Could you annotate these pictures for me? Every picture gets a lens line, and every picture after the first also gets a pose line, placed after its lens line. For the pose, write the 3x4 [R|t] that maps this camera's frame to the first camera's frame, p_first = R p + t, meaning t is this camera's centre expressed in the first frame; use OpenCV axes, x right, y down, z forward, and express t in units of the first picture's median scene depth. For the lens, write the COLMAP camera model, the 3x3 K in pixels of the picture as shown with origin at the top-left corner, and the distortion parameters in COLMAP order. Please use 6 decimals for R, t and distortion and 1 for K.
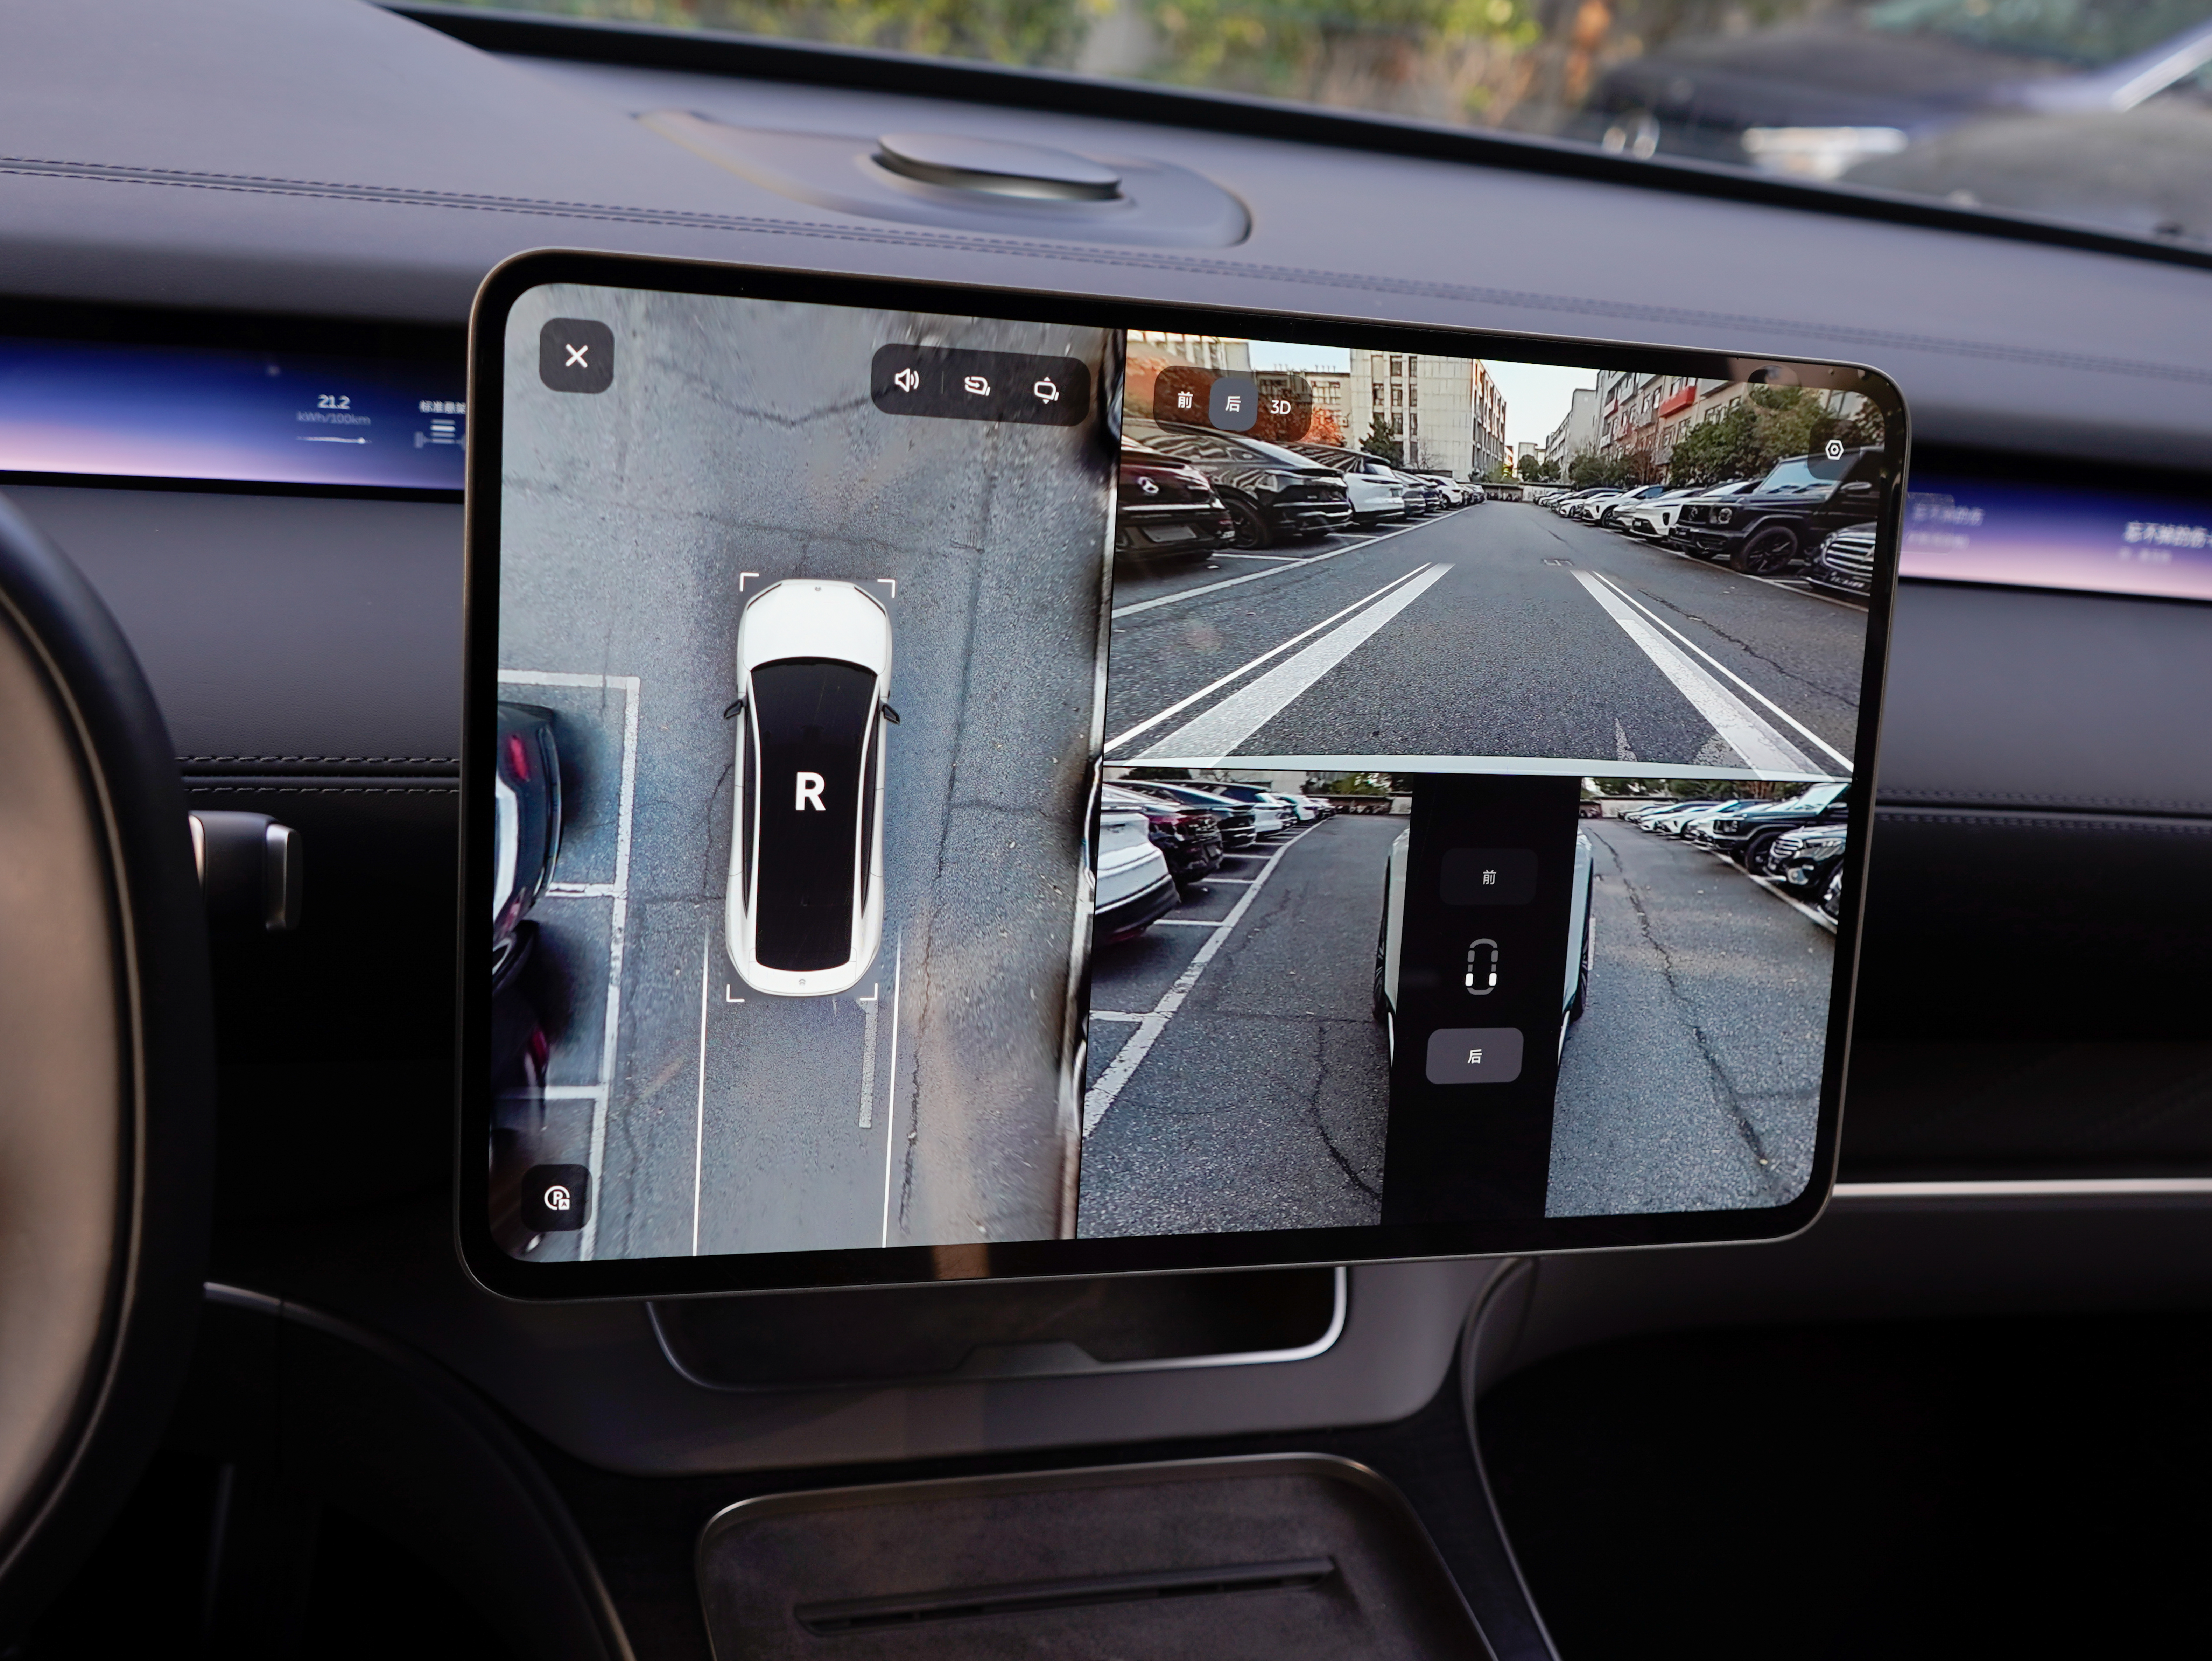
lens RADIAL K [[2392.7, 0, 1126.4], [0, 2392.7, 882.5], [0, 0, 1]] dist [-0.022151, 0.000000]
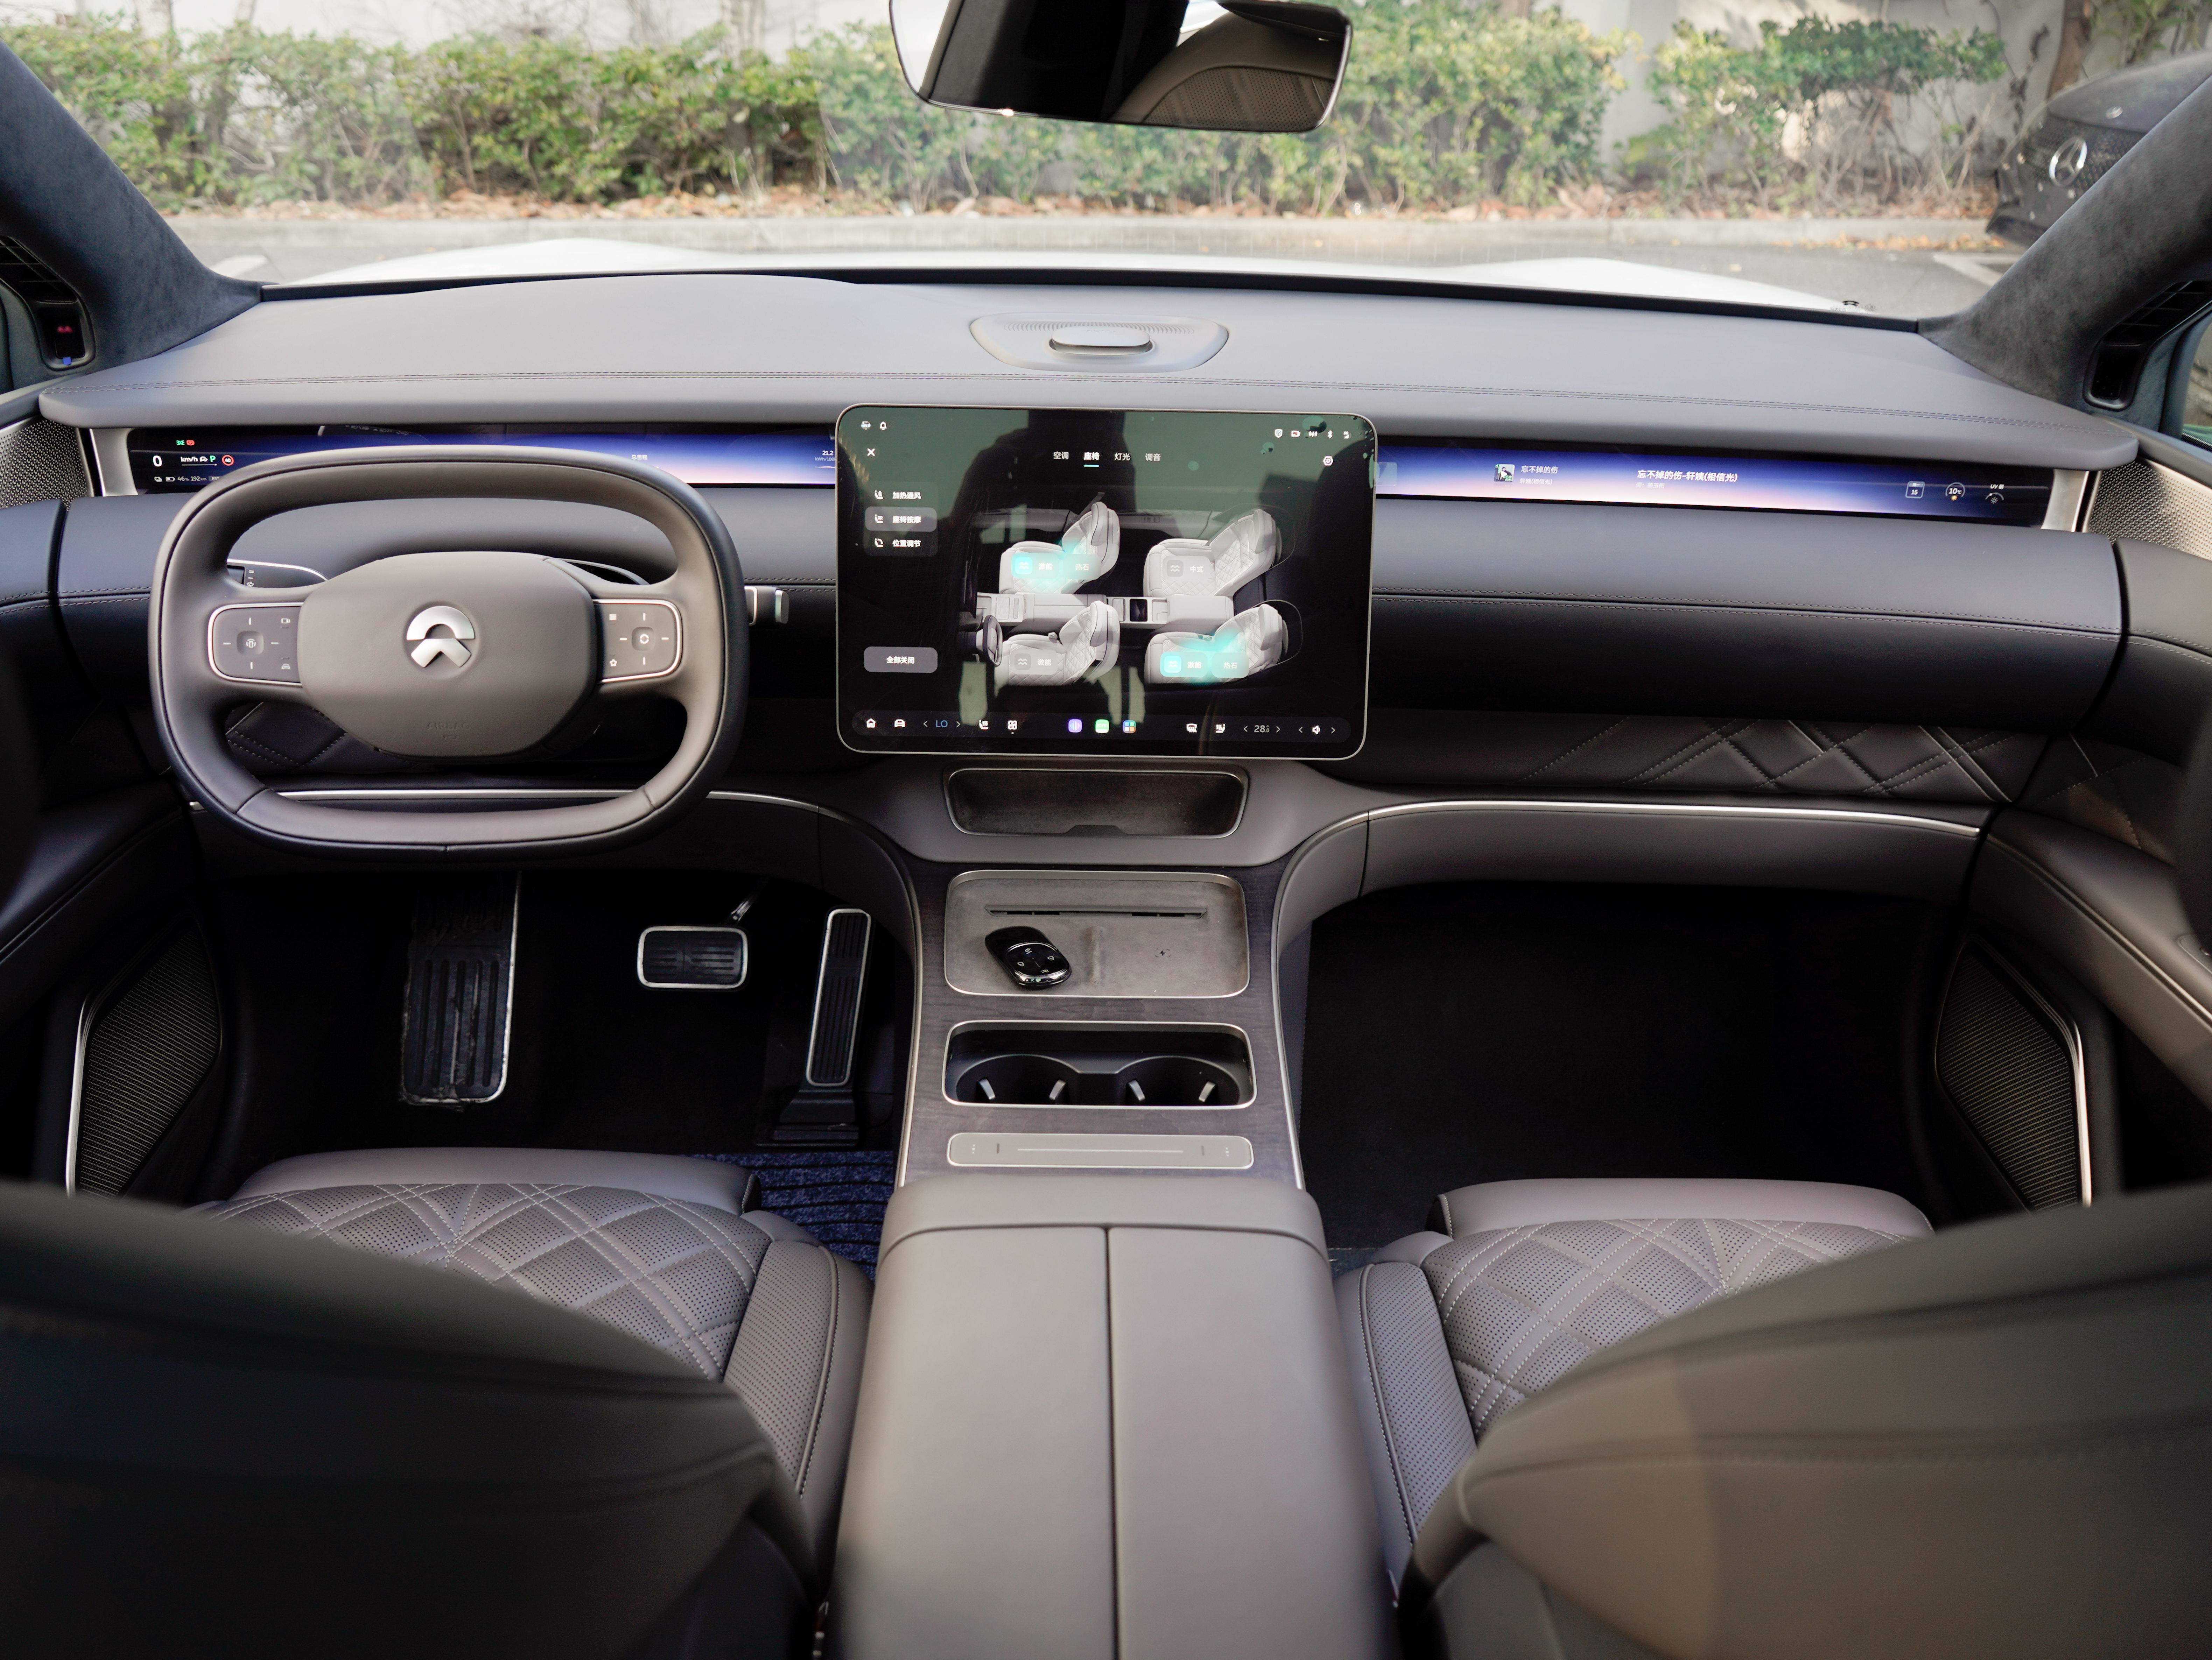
lens RADIAL K [[1998.6, 0, 1118.9], [0, 1998.6, 822.7], [0, 0, 1]] dist [-0.007416, 0.000000]
pose [[0.958023, 0.008642, -0.286560, 0.589002], [-0.007455, 0.999959, 0.005232, 0.187451], [0.286593, -0.002876, 0.958048, -0.992727]]
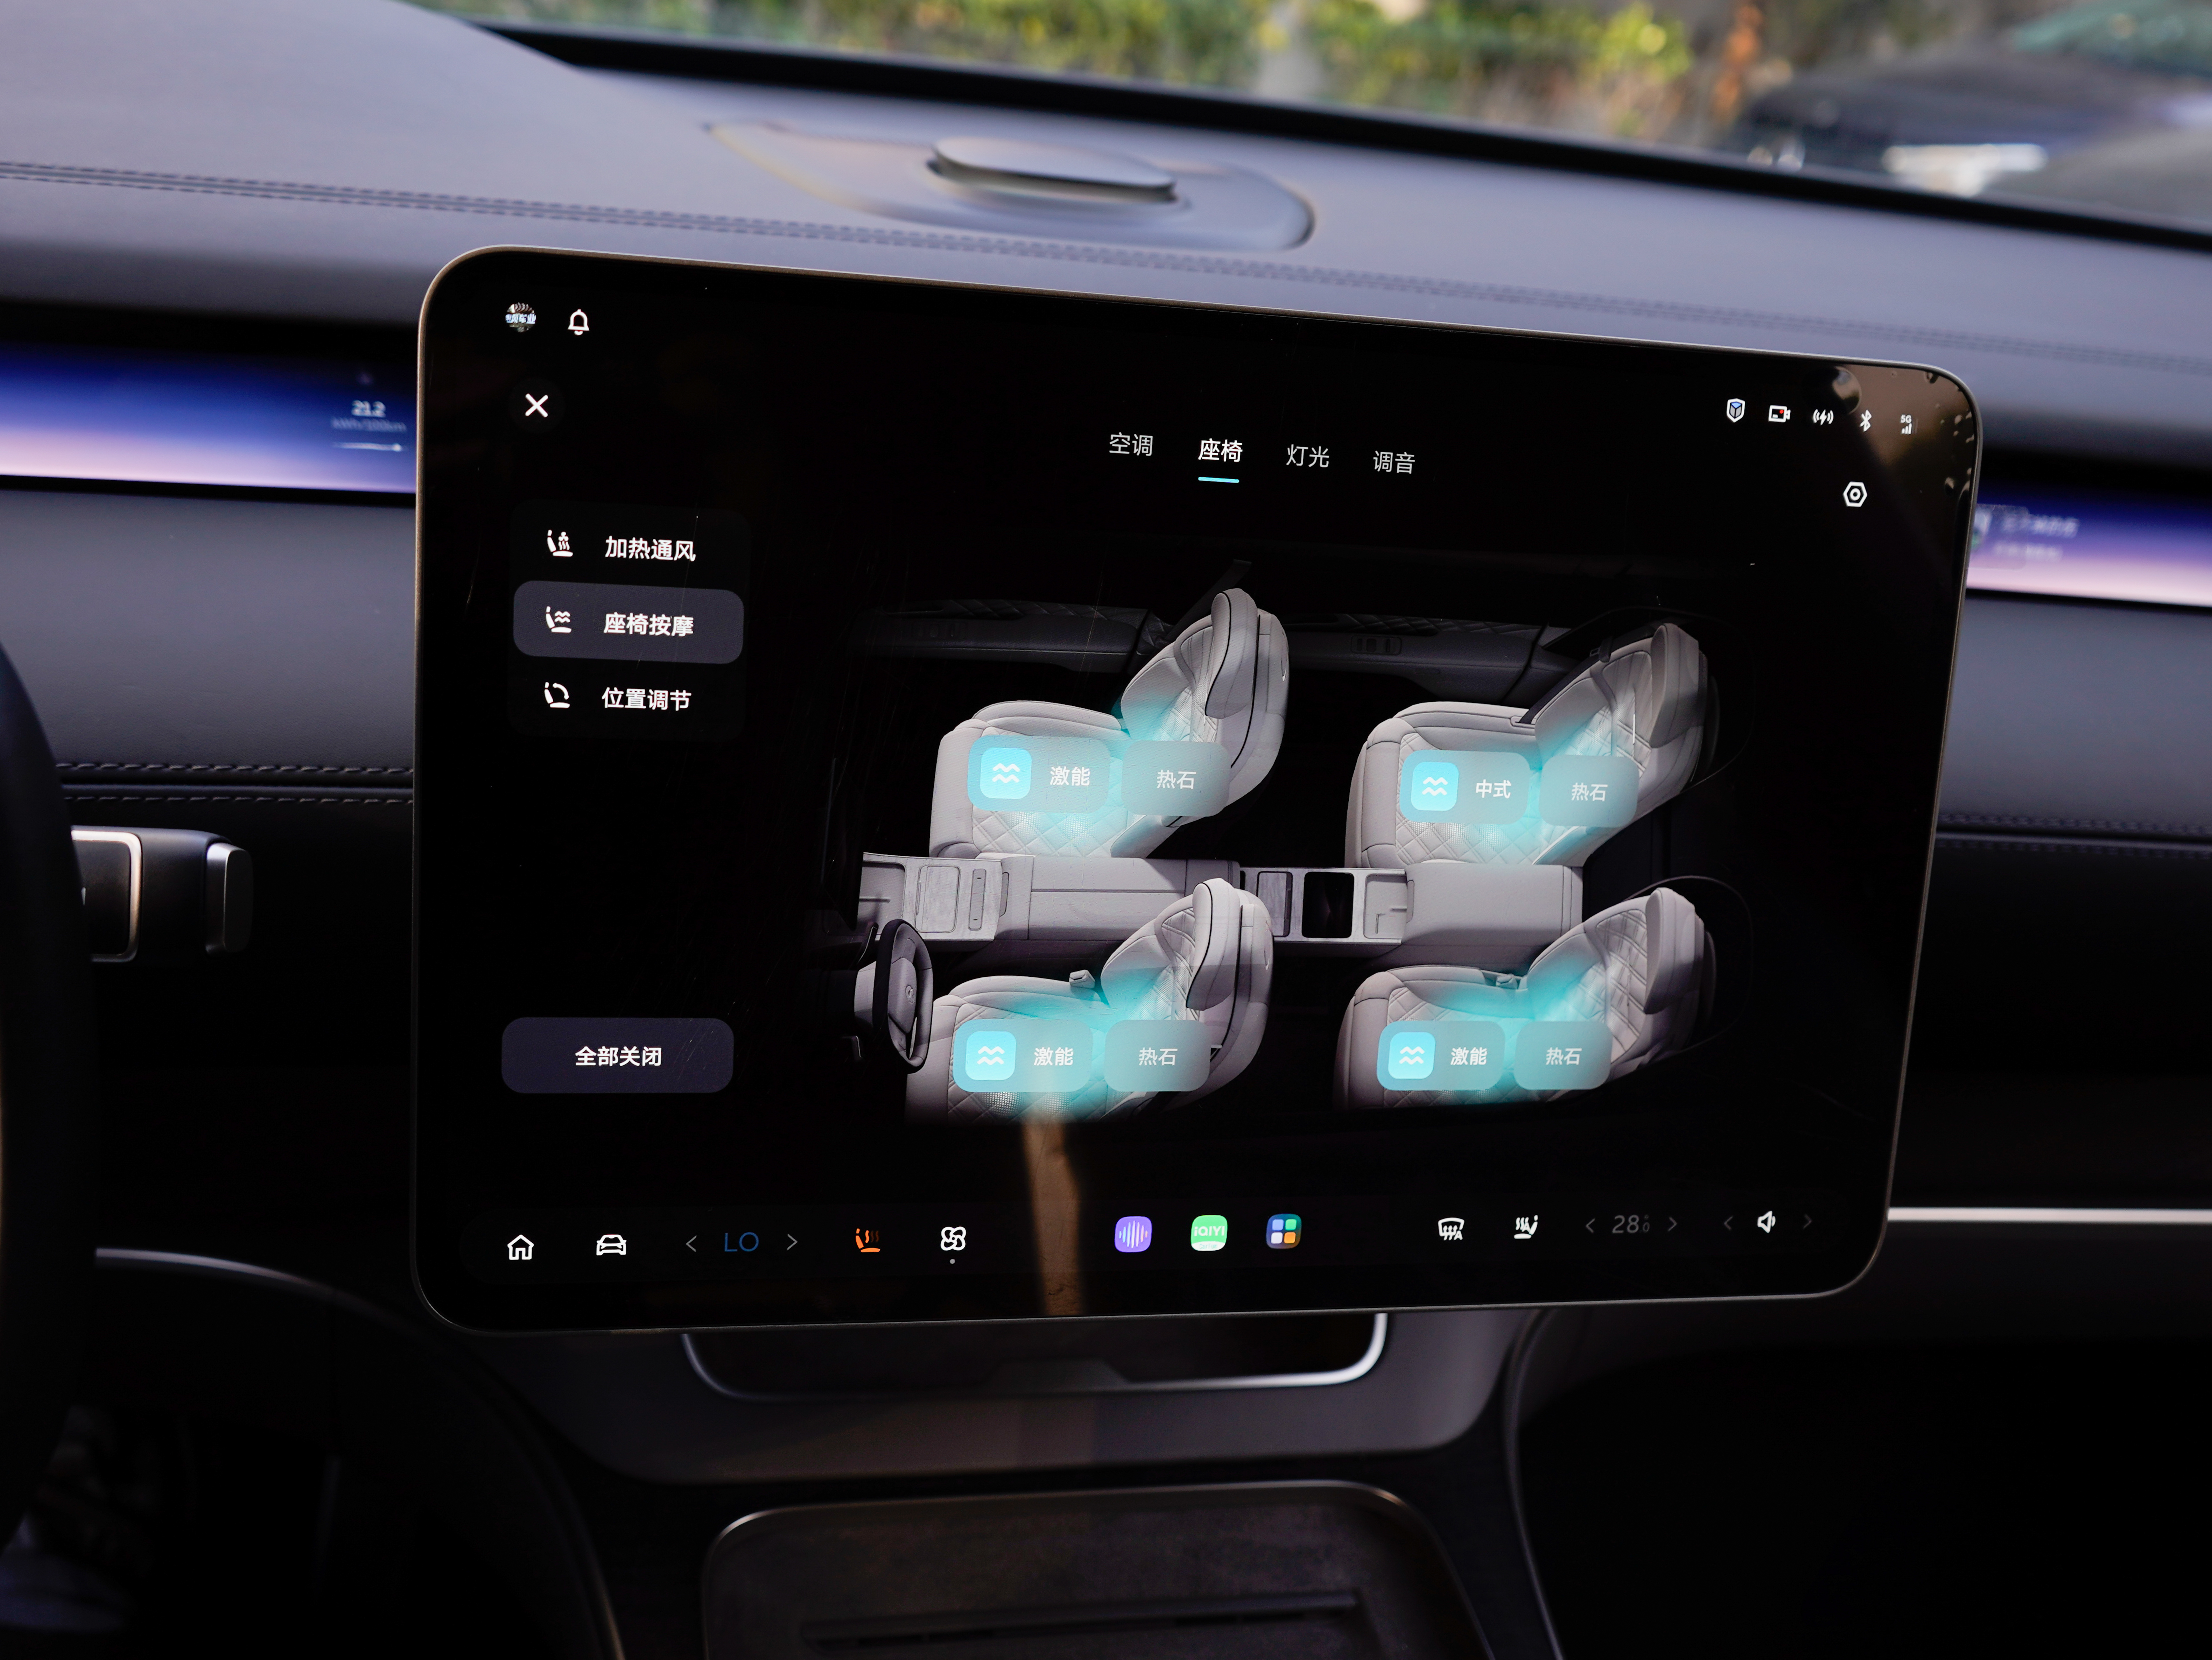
lens RADIAL K [[2204.1, 0, 1113.1], [0, 2204.1, 867.9], [0, 0, 1]] dist [-0.016308, 0.000000]
pose [[0.996432, 0.016387, -0.082789, 0.056341], [-0.015766, 0.999843, 0.008145, -0.019228], [0.082910, -0.006811, 0.996534, 0.095958]]
